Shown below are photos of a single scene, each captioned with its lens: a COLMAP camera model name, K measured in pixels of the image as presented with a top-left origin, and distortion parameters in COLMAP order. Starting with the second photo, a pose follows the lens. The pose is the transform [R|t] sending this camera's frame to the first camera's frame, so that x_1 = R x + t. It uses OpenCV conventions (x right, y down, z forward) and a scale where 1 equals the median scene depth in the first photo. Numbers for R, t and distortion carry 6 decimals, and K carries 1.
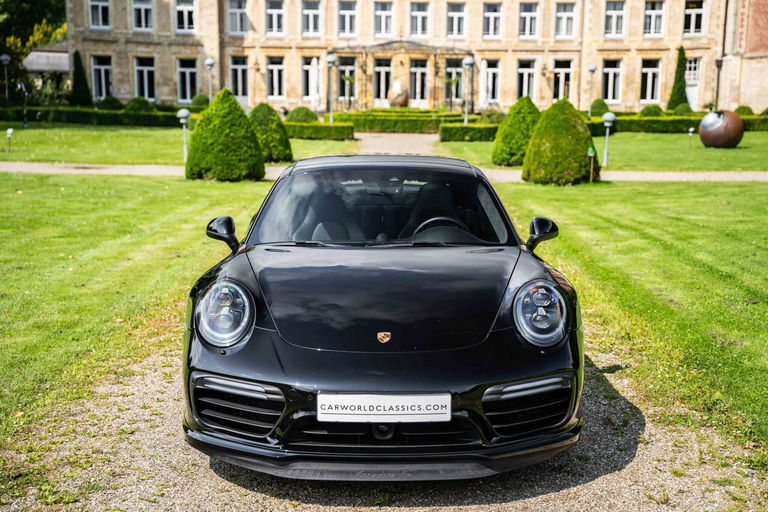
lens RADIAL K [[1112.3, 0, 384.0], [0, 1112.3, 256.0], [0, 0, 1]] dist [0.208631, -0.024556]
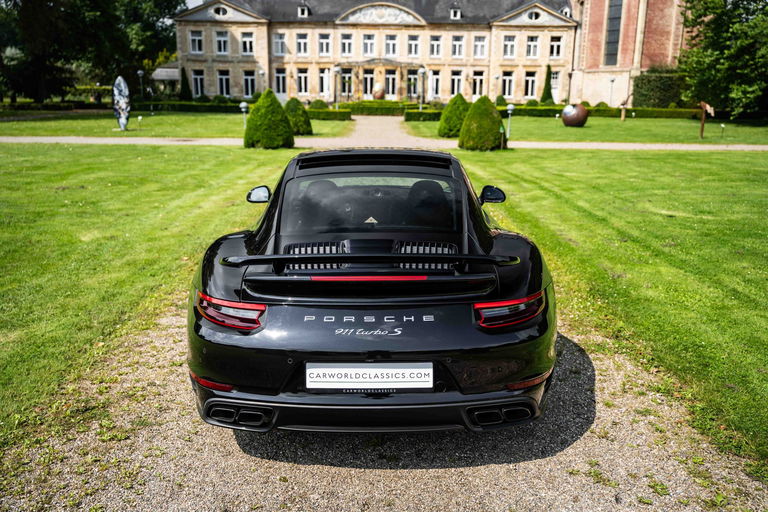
lens RADIAL K [[664.5, 0, 384.0], [0, 664.5, 256.0], [0, 0, 1]] dist [-0.092282, 0.178563]
pose [[0.999768, -0.005234, 0.020895, -0.000427], [0.003106, 0.994922, 0.100597, -0.003247], [-0.021315, -0.100509, 0.994708, 0.019751]]
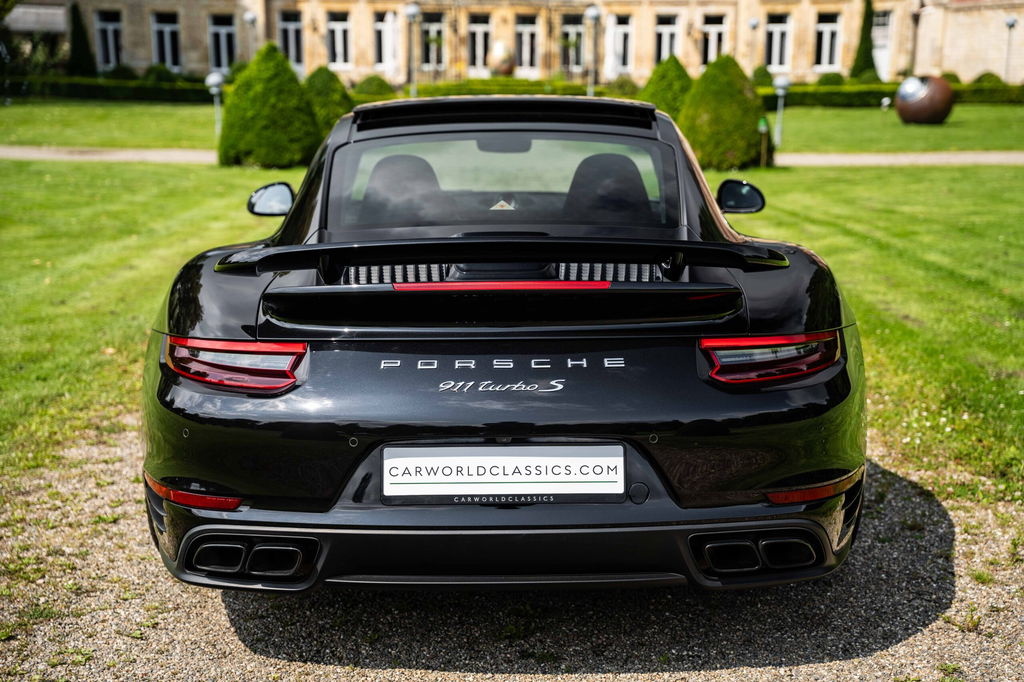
lens RADIAL K [[1417.1, 0, 512.0], [0, 1417.1, 341.0], [0, 0, 1]] dist [0.209127, -0.036939]
pose [[0.999749, -0.008830, 0.020600, -0.001095], [0.007864, 0.998885, 0.046545, 0.001421], [-0.020988, -0.046371, 0.998704, 0.014155]]
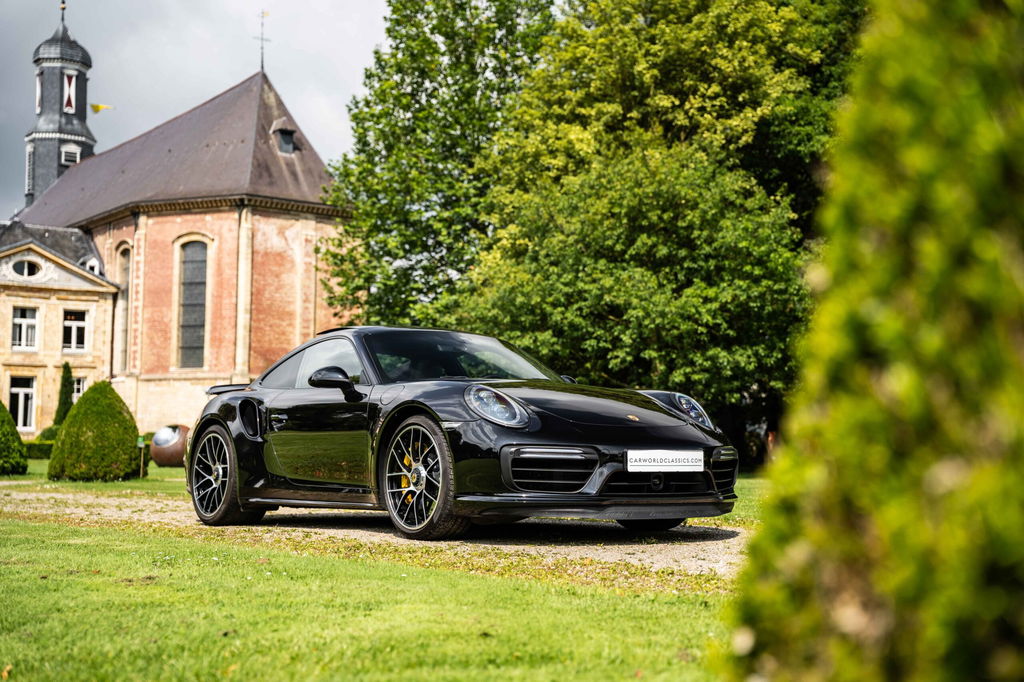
lens RADIAL K [[1386.7, 0, 534.9], [0, 1386.7, 343.3], [0, 0, 1]] dist [0.207283, -0.018935]
pose [[0.809066, 0.045349, 0.585966, -0.066040], [0.078182, 0.979853, -0.183781, 0.017452], [-0.582494, 0.194503, 0.789220, -0.014120]]
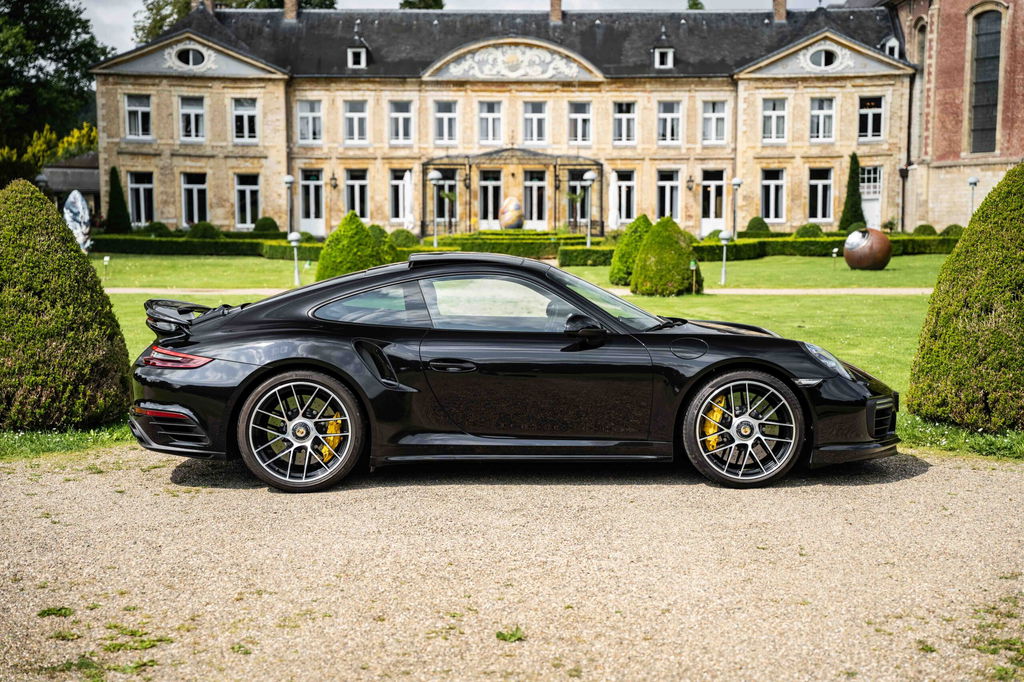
lens RADIAL K [[1630.1, 0, 512.0], [0, 1630.1, 341.0], [0, 0, 1]] dist [0.245902, 0.071286]
pose [[0.999818, -0.012940, 0.014045, -0.003865], [0.013839, 0.997731, -0.065893, 0.025550], [-0.013161, 0.066075, 0.997728, -0.177601]]
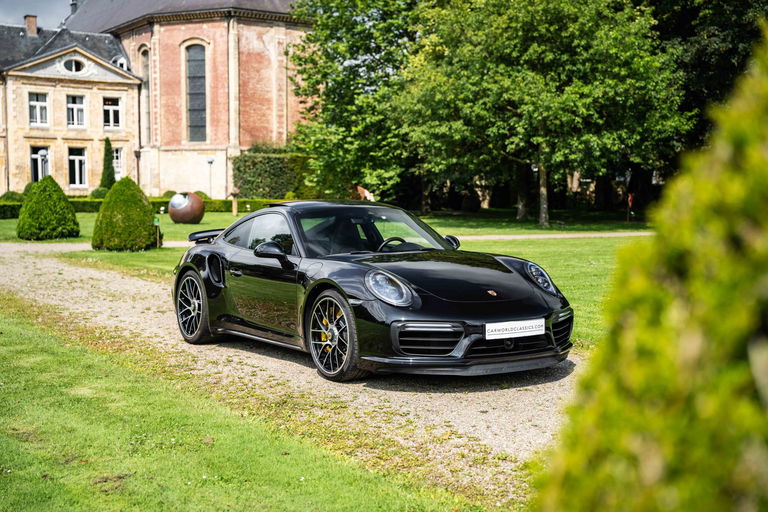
lens RADIAL K [[1039.3, 0, 395.8], [0, 1039.3, 253.8], [0, 0, 1]] dist [0.199309, 0.024998]
pose [[0.841859, -0.037839, 0.538369, -0.062715], [0.077896, 0.995613, -0.051831, 0.005316], [-0.534046, 0.085571, 0.841114, -0.017602]]
